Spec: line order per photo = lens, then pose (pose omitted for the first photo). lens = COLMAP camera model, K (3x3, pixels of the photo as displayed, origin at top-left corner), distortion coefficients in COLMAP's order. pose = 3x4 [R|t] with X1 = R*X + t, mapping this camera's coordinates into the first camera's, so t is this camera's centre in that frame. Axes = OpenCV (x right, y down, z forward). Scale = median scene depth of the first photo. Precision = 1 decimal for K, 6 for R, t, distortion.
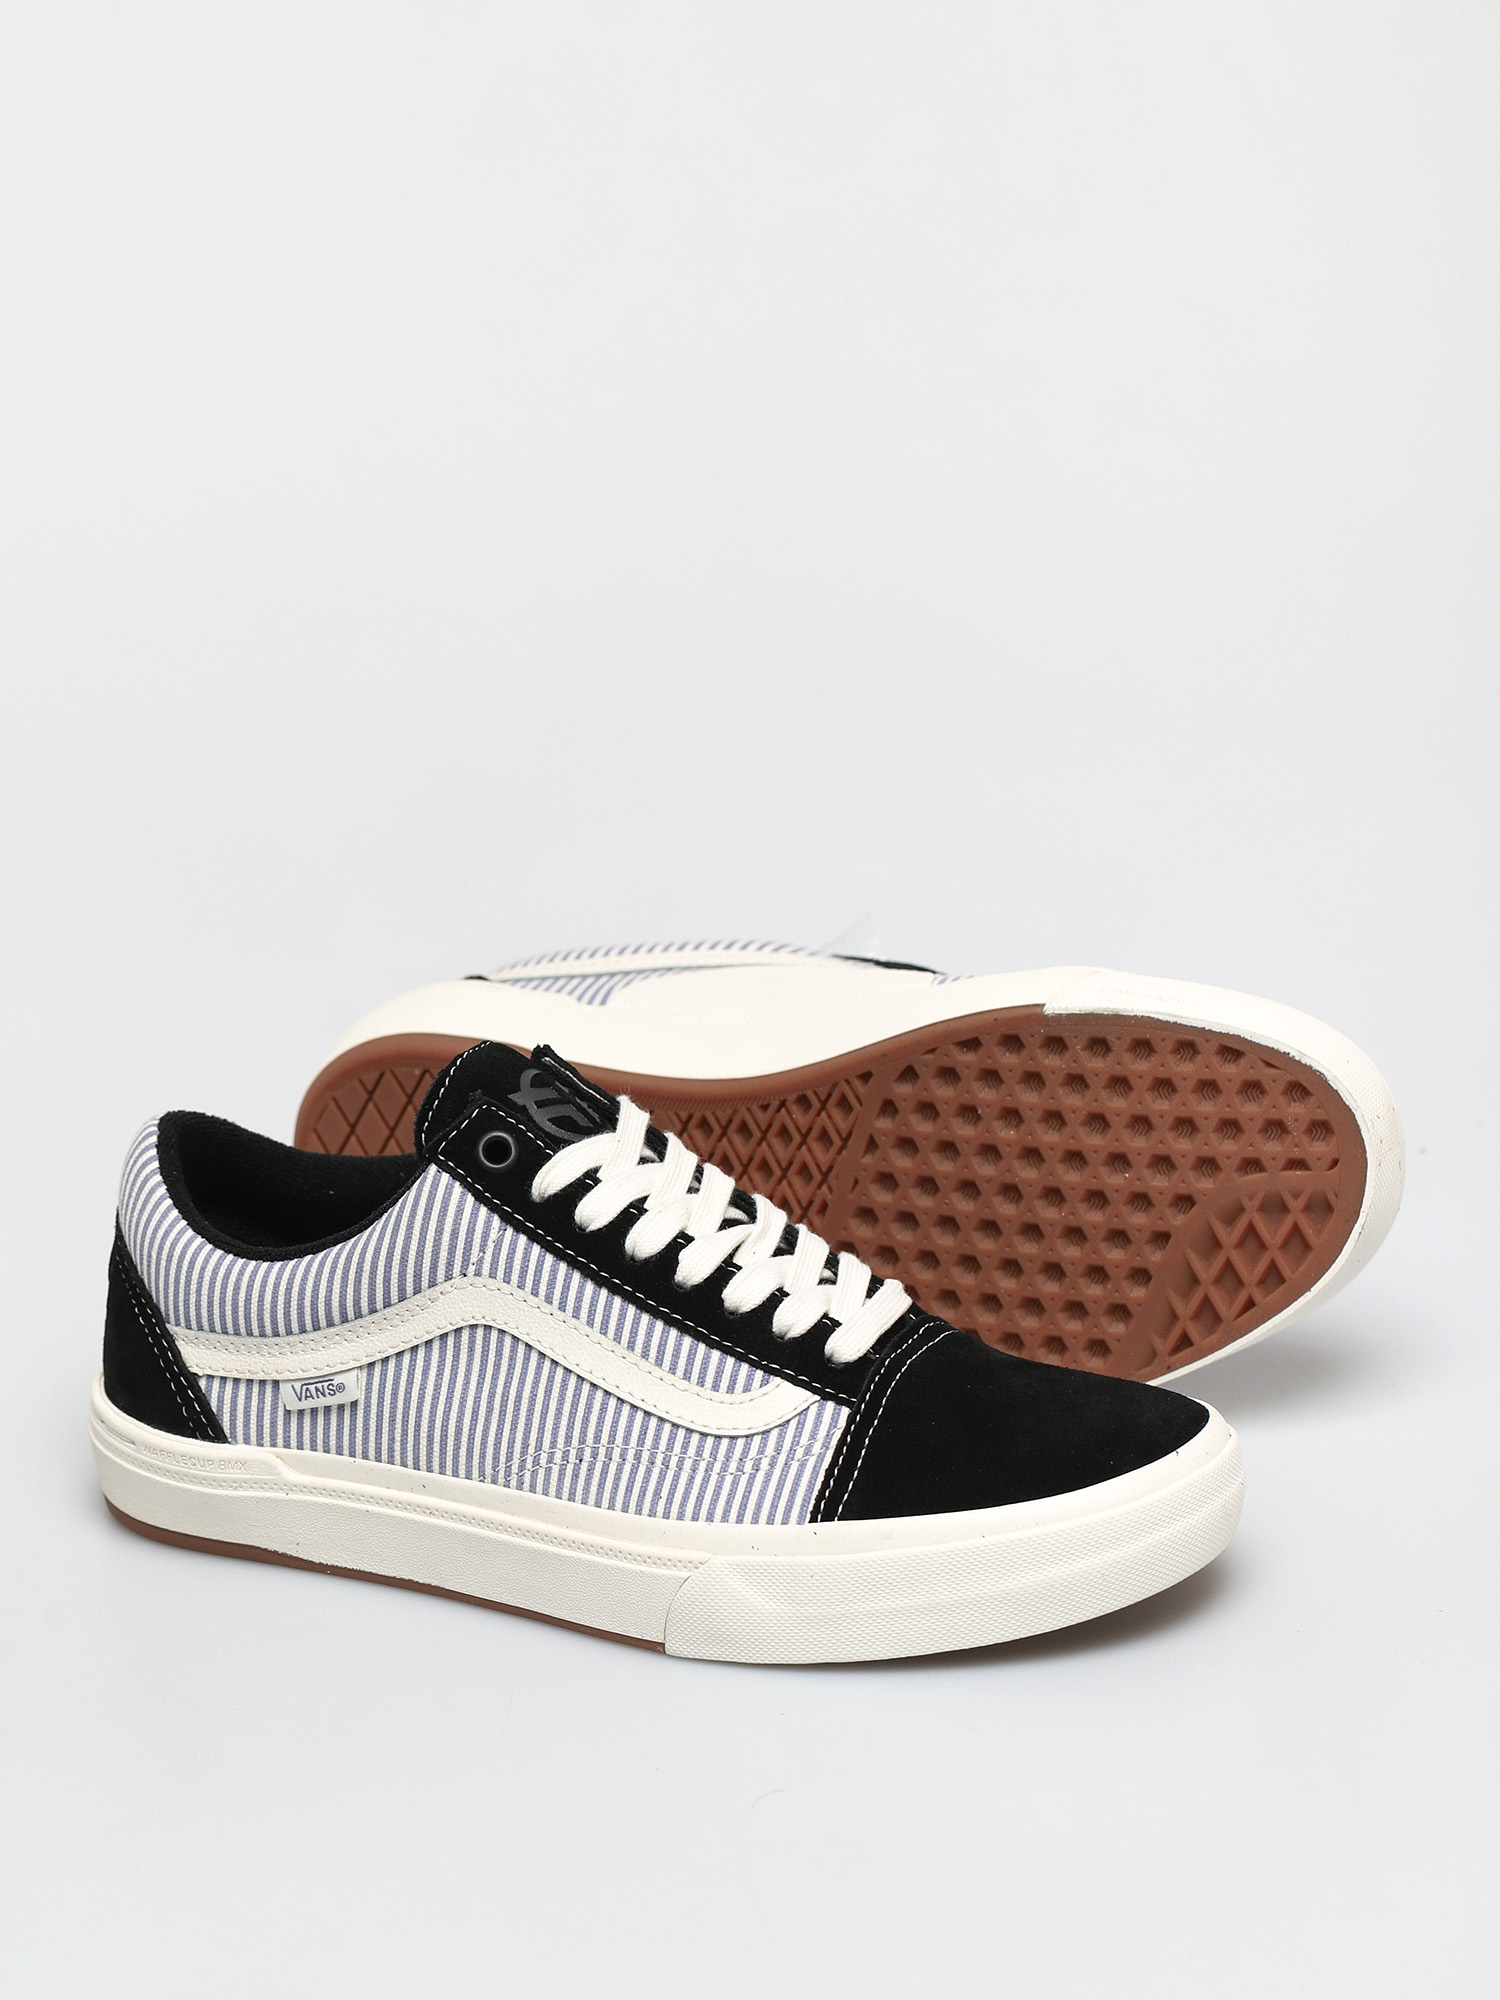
lens RADIAL K [[7322.2, 0, 750.0], [0, 7322.2, 1000.0], [0, 0, 1]] dist [0.238344, 1.074620]
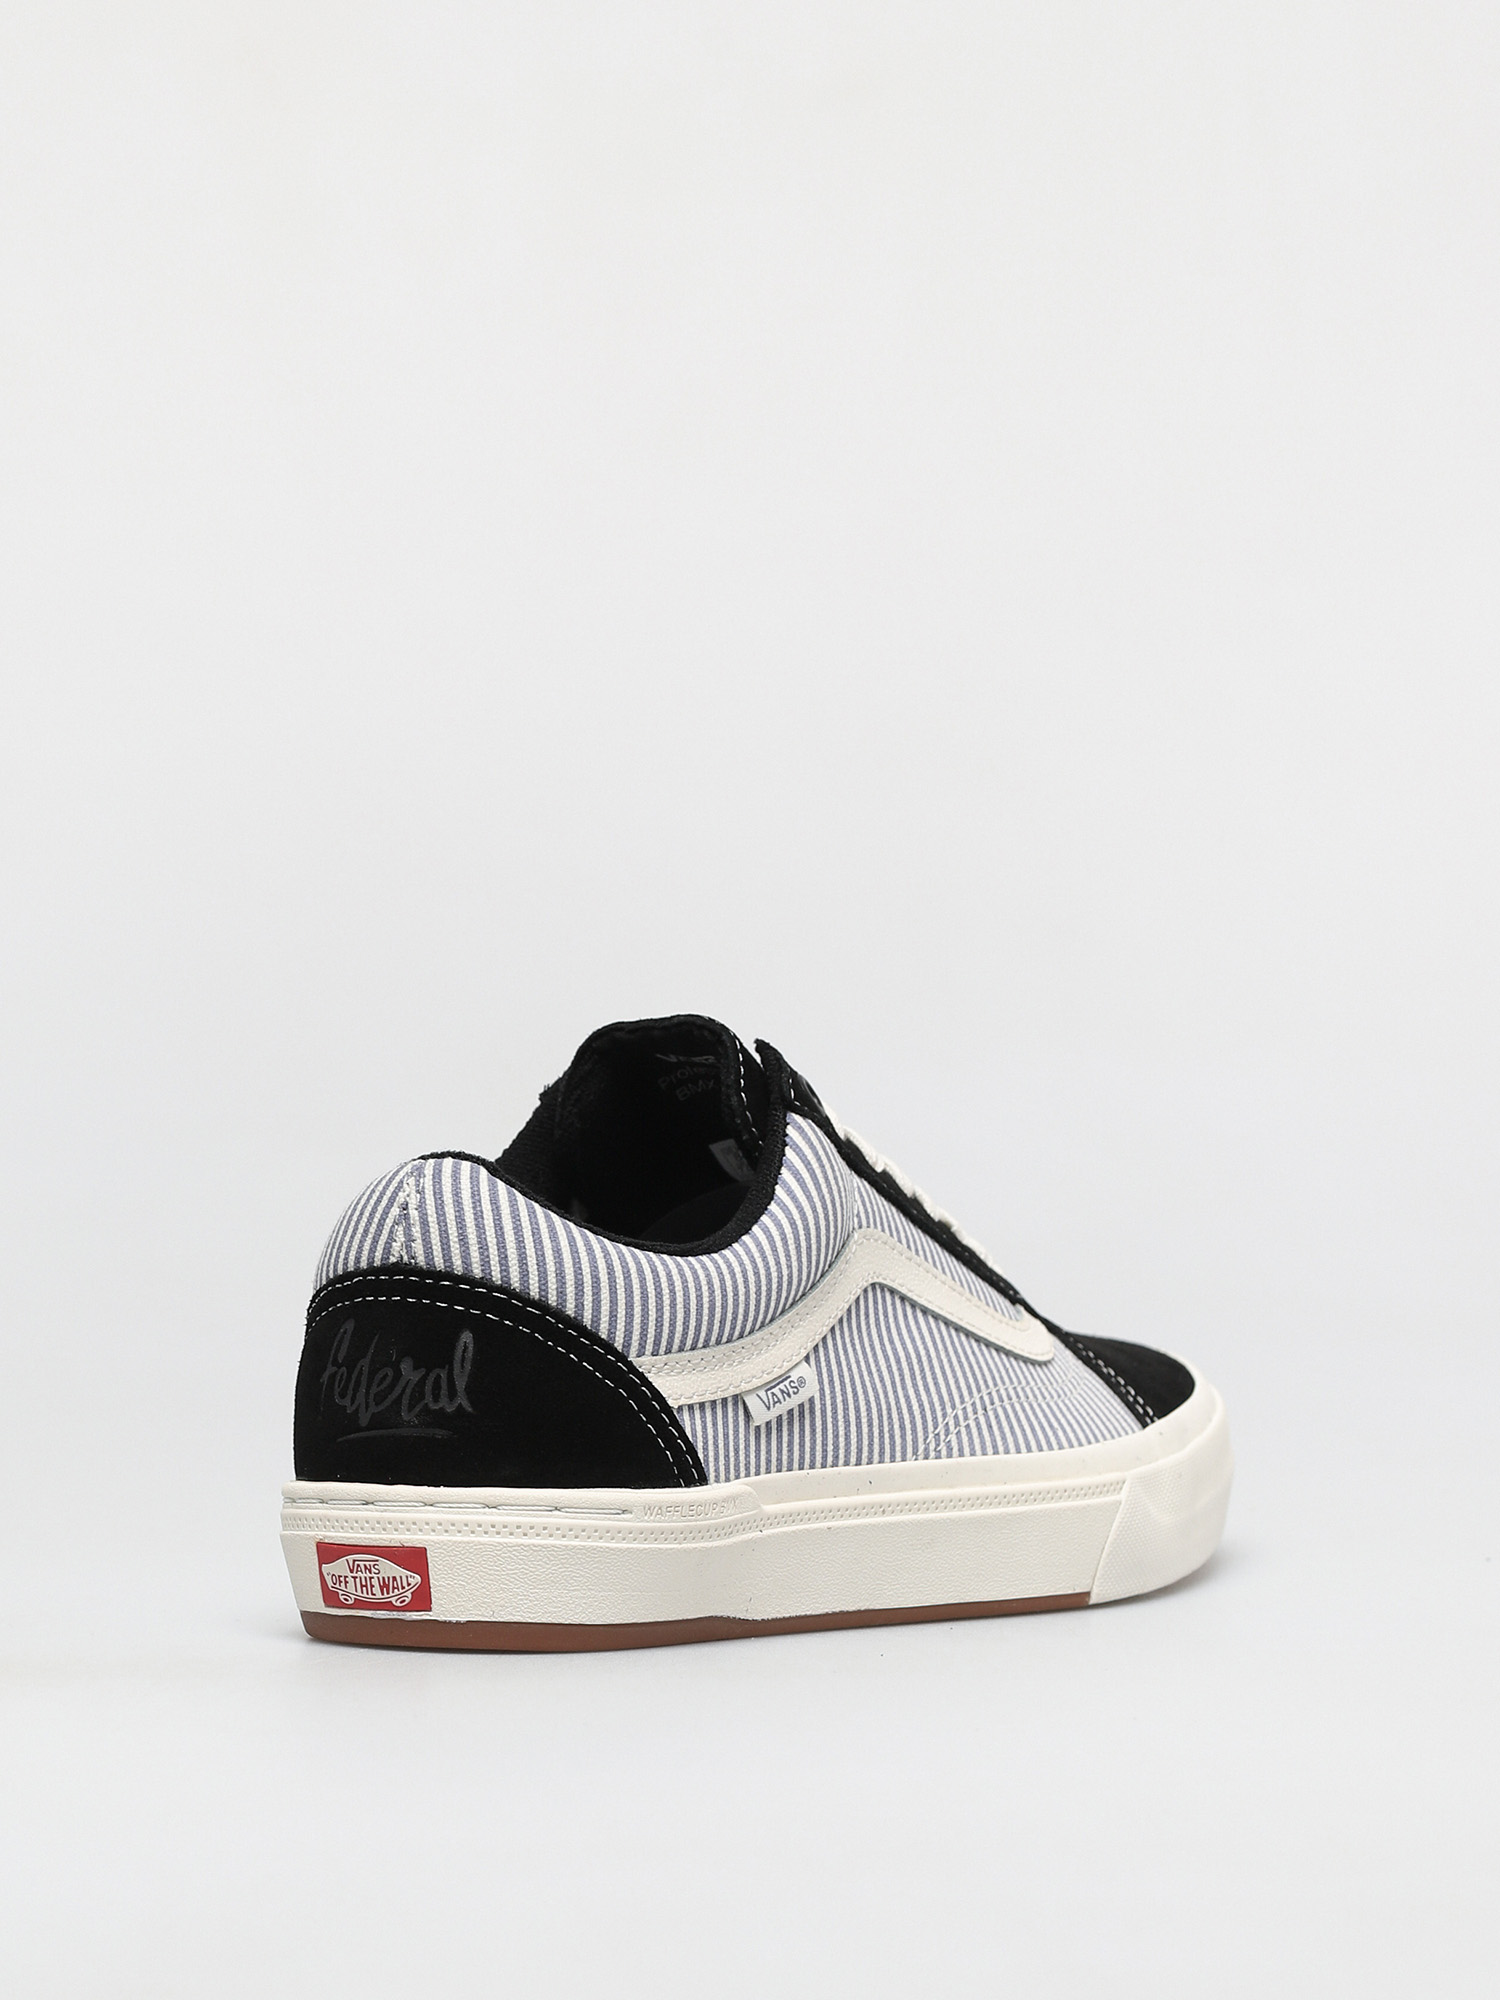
lens RADIAL K [[7322.2, 0, 750.0], [0, 7322.2, 1000.0], [0, 0, 1]] dist [0.238344, 1.074620]
pose [[0.165773, 0.033282, 0.985602, -0.908339], [0.301540, 0.949852, -0.082792, 0.080096], [-0.938932, 0.310924, 0.147424, 0.873285]]
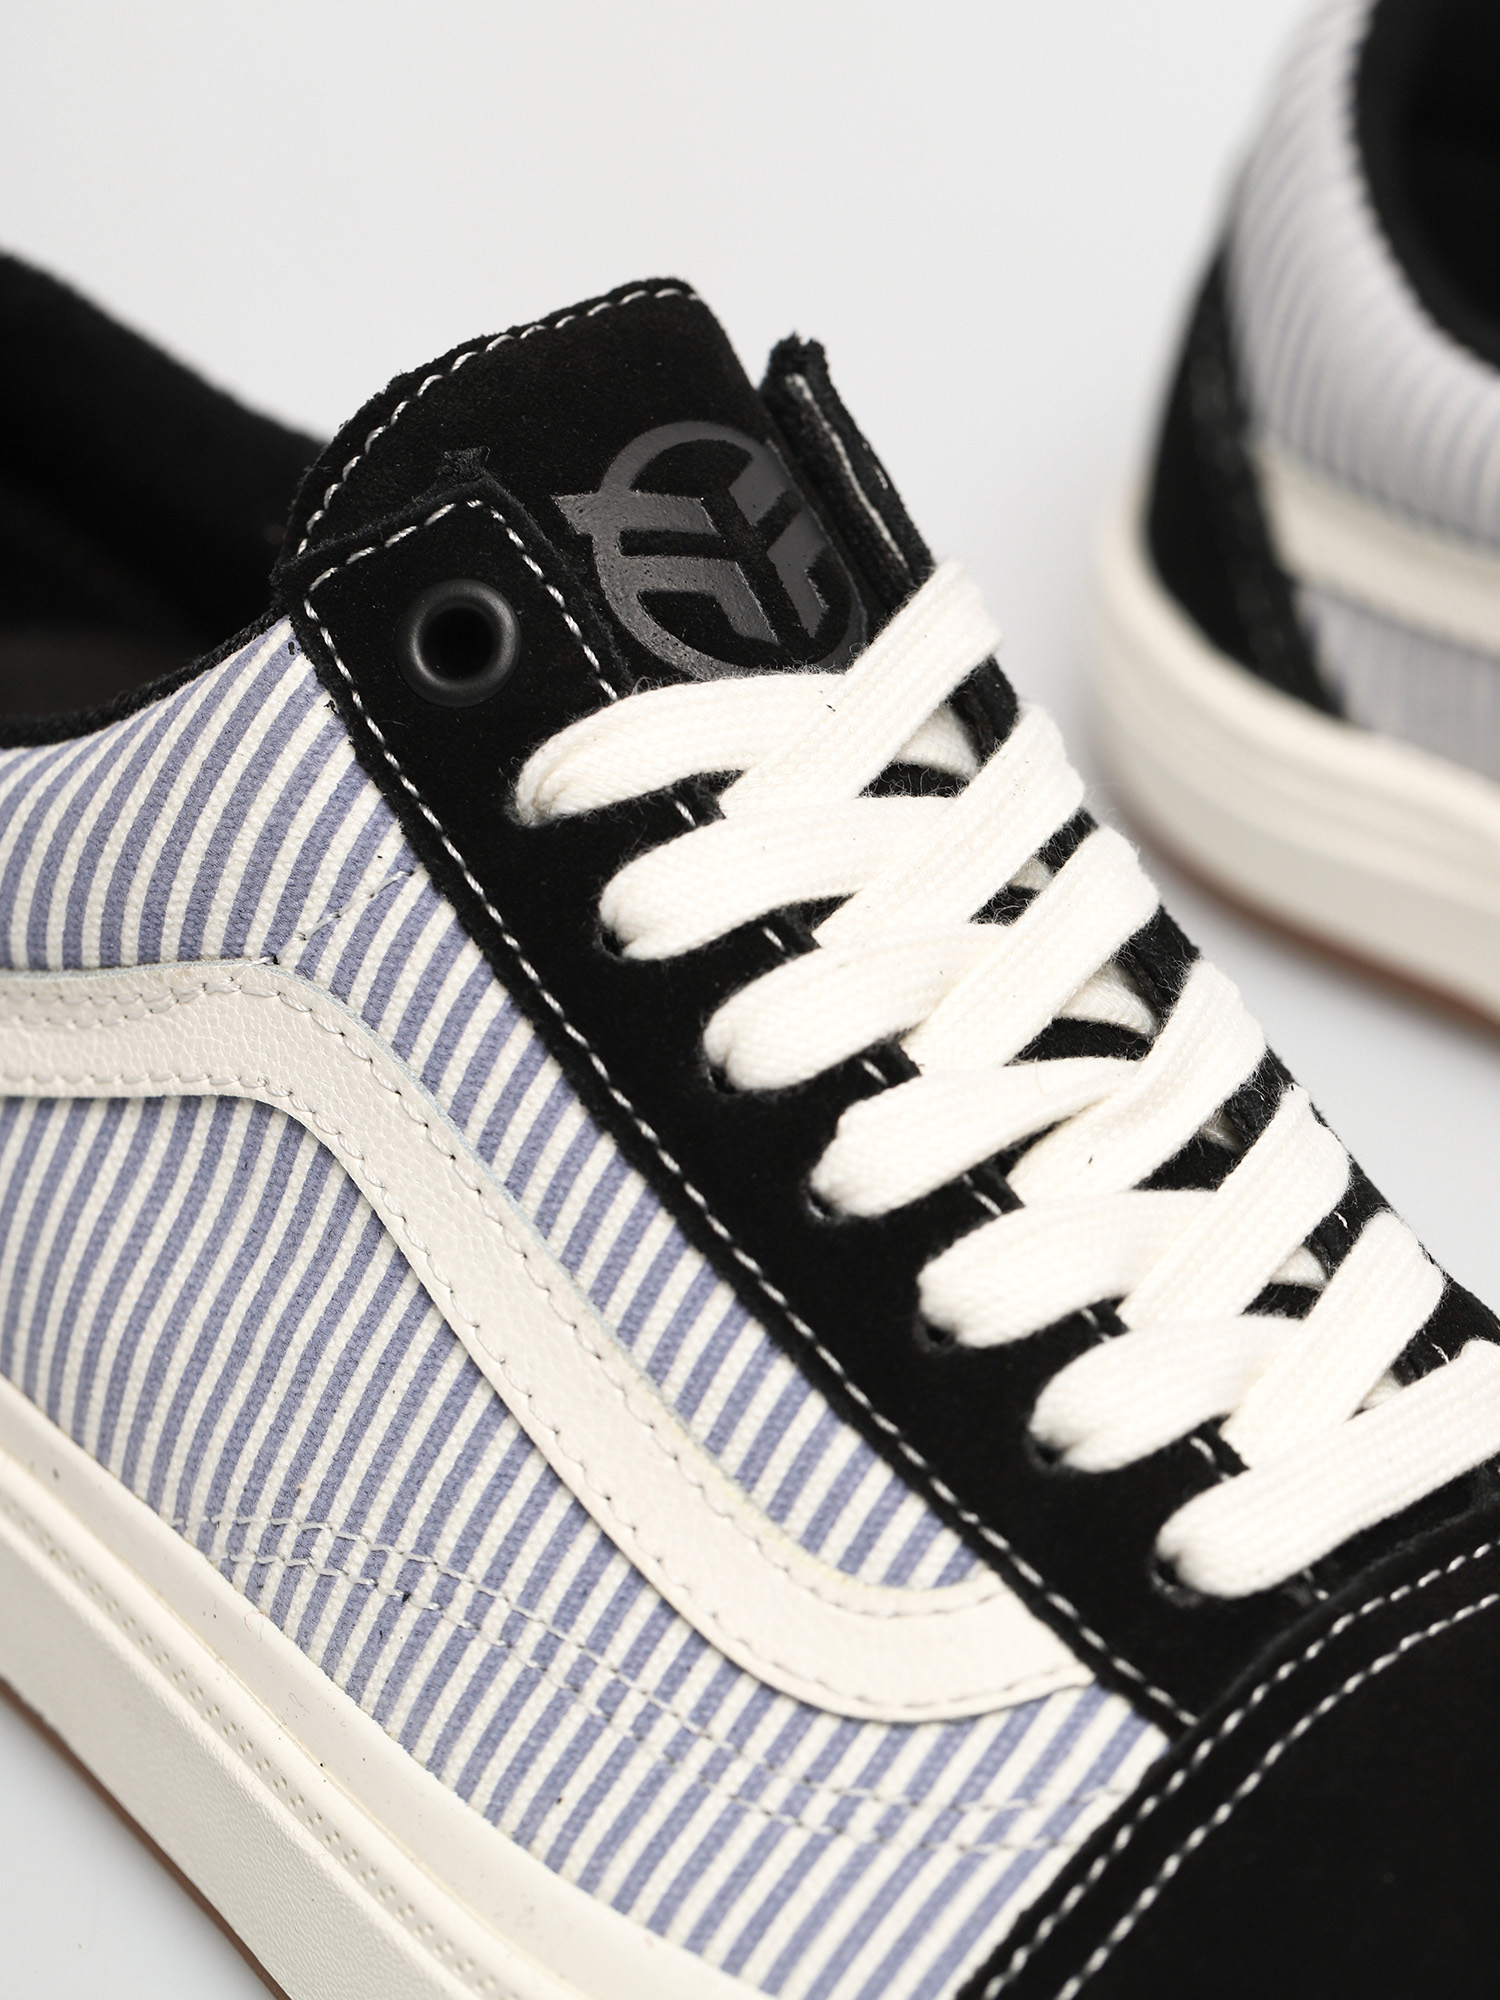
lens RADIAL K [[7322.2, 0, 750.0], [0, 7322.2, 1000.0], [0, 0, 1]] dist [0.238344, 1.074620]
pose [[0.925907, 0.309047, -0.217225, 0.056467], [-0.264844, 0.941131, 0.210073, -0.038386], [0.269360, -0.136977, 0.953248, 0.679826]]
